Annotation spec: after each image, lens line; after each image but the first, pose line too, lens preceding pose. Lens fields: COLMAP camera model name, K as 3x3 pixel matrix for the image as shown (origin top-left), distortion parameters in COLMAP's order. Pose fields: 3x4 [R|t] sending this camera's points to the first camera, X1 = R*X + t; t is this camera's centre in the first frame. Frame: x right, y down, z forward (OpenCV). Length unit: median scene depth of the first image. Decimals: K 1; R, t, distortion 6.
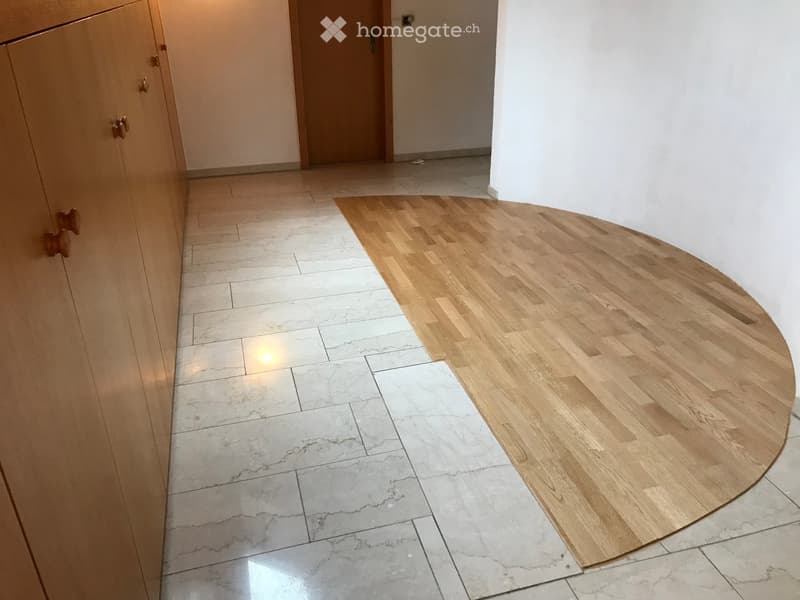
lens RADIAL K [[654.8, 0, 401.0], [0, 654.8, 302.2], [0, 0, 1]] dist [0.040629, -0.055941]
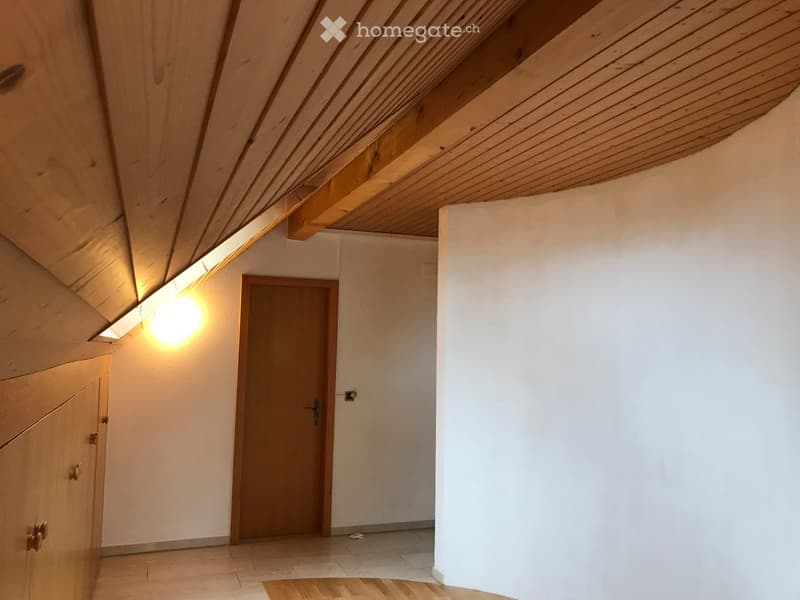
lens RADIAL K [[654.8, 0, 400.0], [0, 654.8, 285.5], [0, 0, 1]] dist [0.040629, -0.055941]
pose [[0.995460, 0.039422, 0.086638, -0.011935], [0.011486, 0.853800, -0.520474, -0.039514], [-0.094490, 0.519106, 0.849471, 0.006235]]
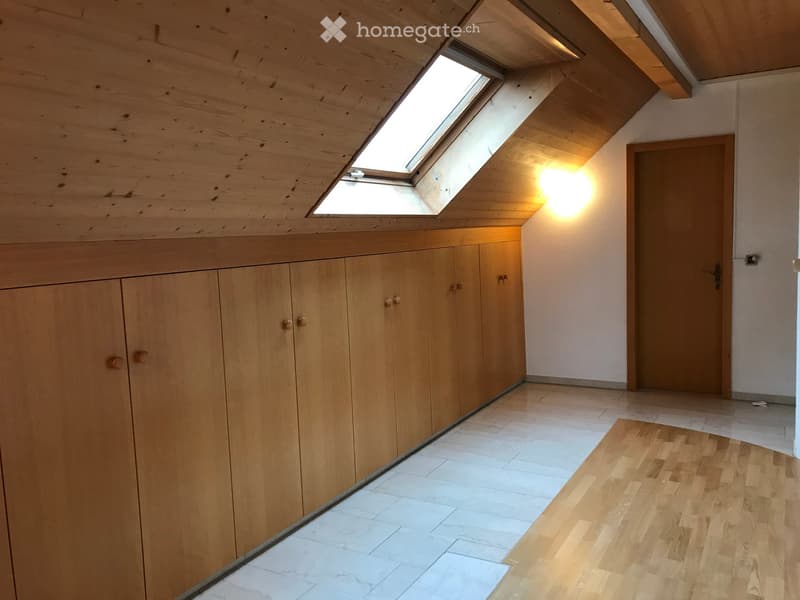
lens RADIAL K [[654.8, 0, 391.8], [0, 654.8, 298.1], [0, 0, 1]] dist [0.040629, -0.055941]
pose [[0.693985, 0.059640, -0.717515, 0.446783], [-0.288059, 0.936327, -0.200784, -0.030923], [0.659854, 0.346028, 0.666976, 0.016555]]
